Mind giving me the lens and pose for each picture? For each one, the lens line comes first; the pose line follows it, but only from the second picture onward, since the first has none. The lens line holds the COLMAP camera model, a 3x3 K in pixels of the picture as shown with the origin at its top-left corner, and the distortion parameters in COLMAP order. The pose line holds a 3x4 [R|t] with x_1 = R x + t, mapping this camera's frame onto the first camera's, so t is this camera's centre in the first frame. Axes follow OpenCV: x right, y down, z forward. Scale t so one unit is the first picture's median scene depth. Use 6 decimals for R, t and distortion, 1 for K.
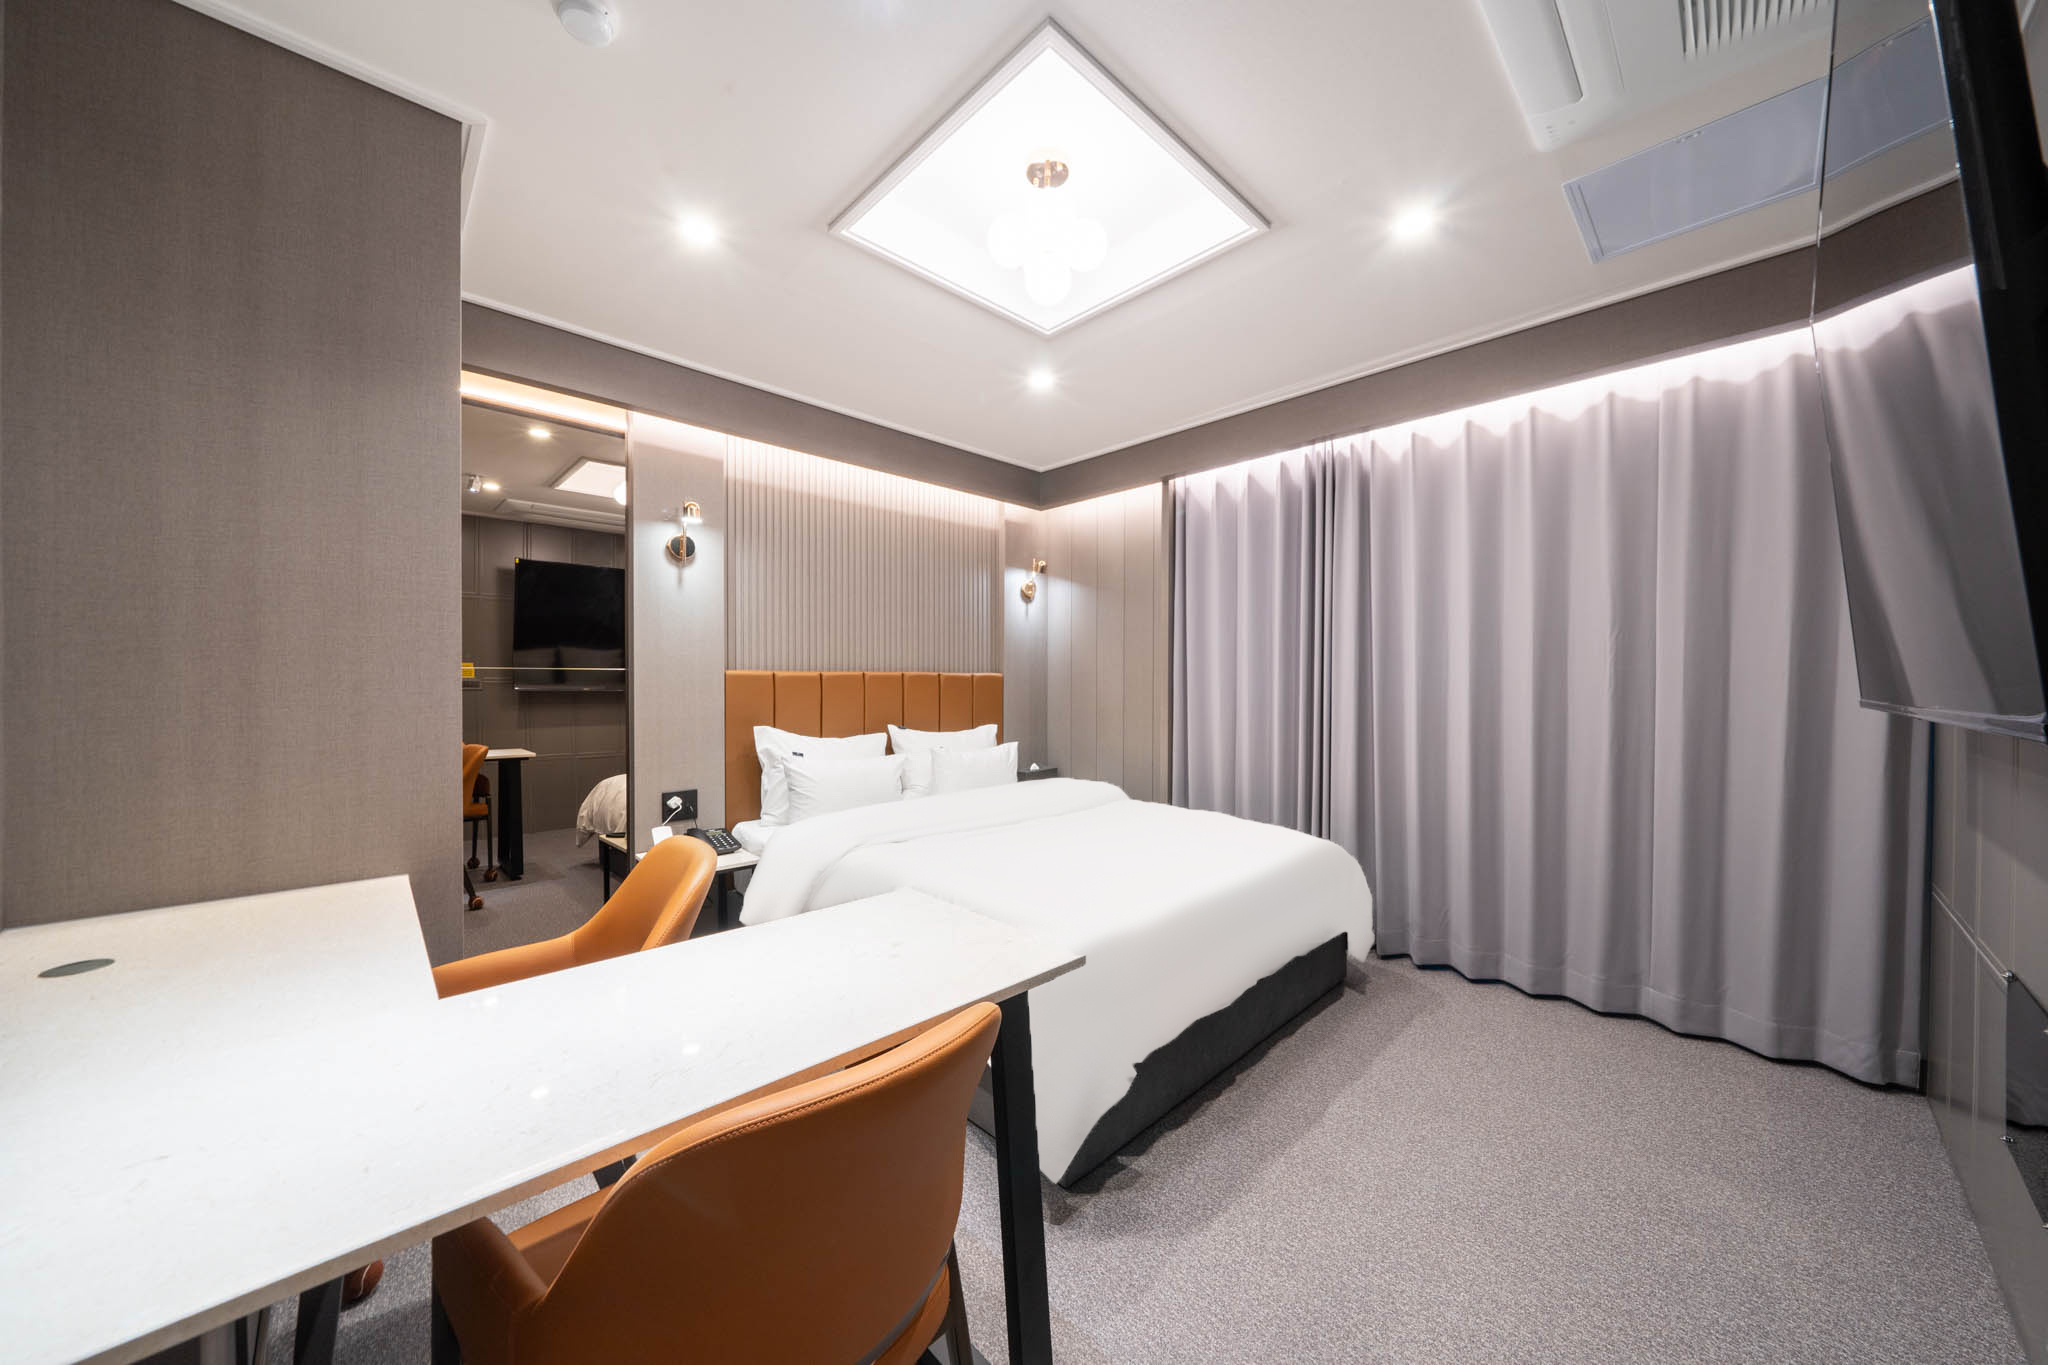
lens RADIAL K [[700.5, 0, 1033.2], [0, 700.5, 684.4], [0, 0, 1]] dist [-0.000961, 0.000074]
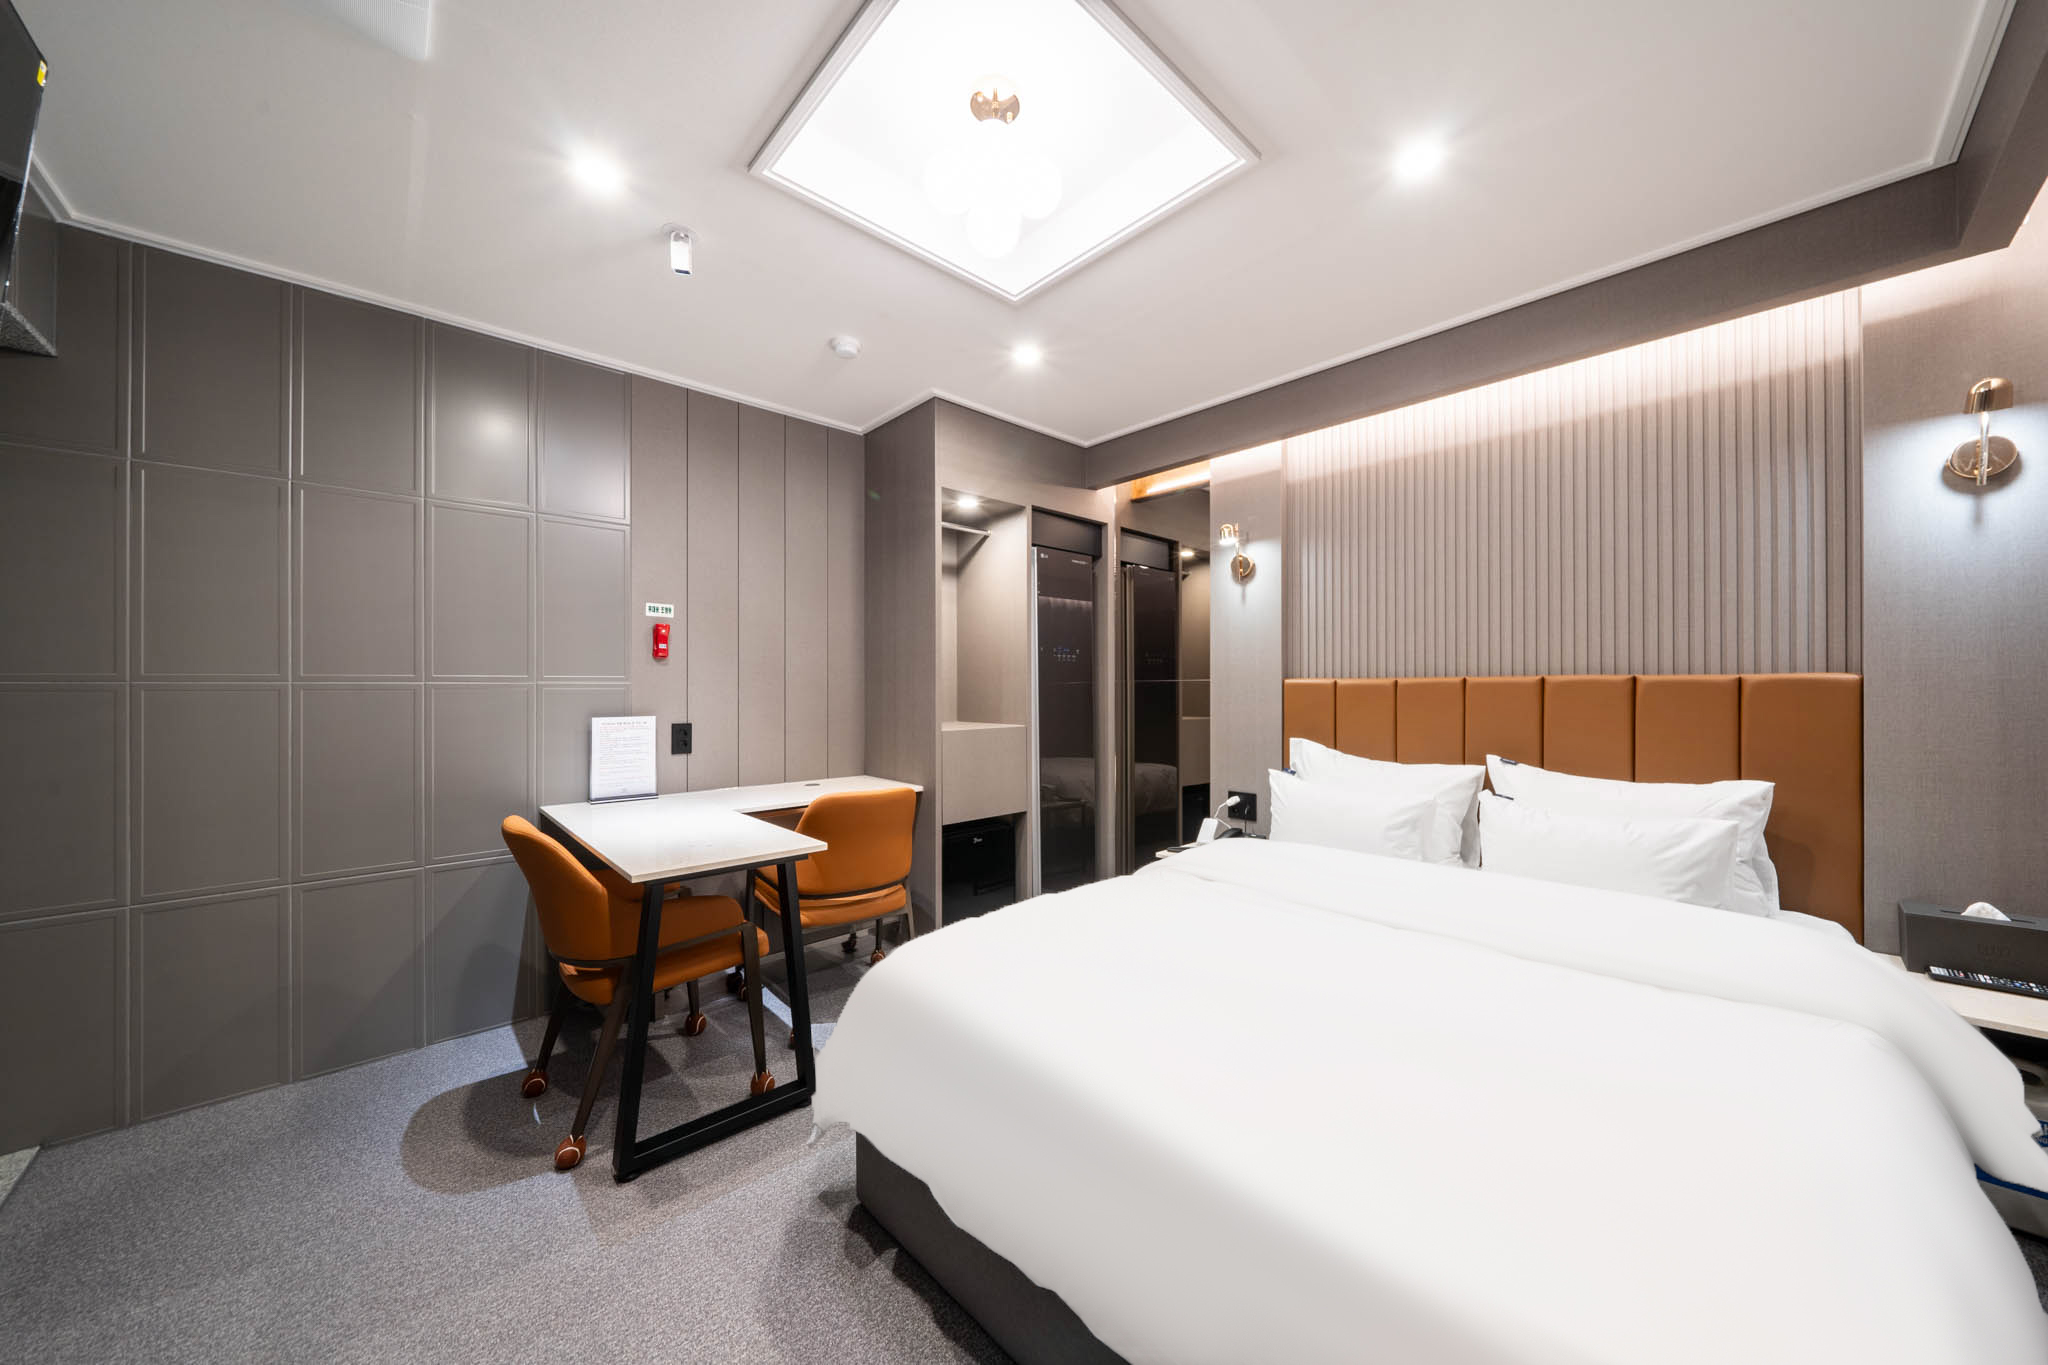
lens RADIAL K [[700.5, 0, 1033.2], [0, 700.5, 684.4], [0, 0, 1]] dist [-0.000961, 0.000074]
pose [[-0.011421, -0.009048, -0.999894, 0.513345], [-0.003554, 0.999953, -0.009008, -0.002610], [0.999928, 0.003451, -0.011452, 0.617125]]
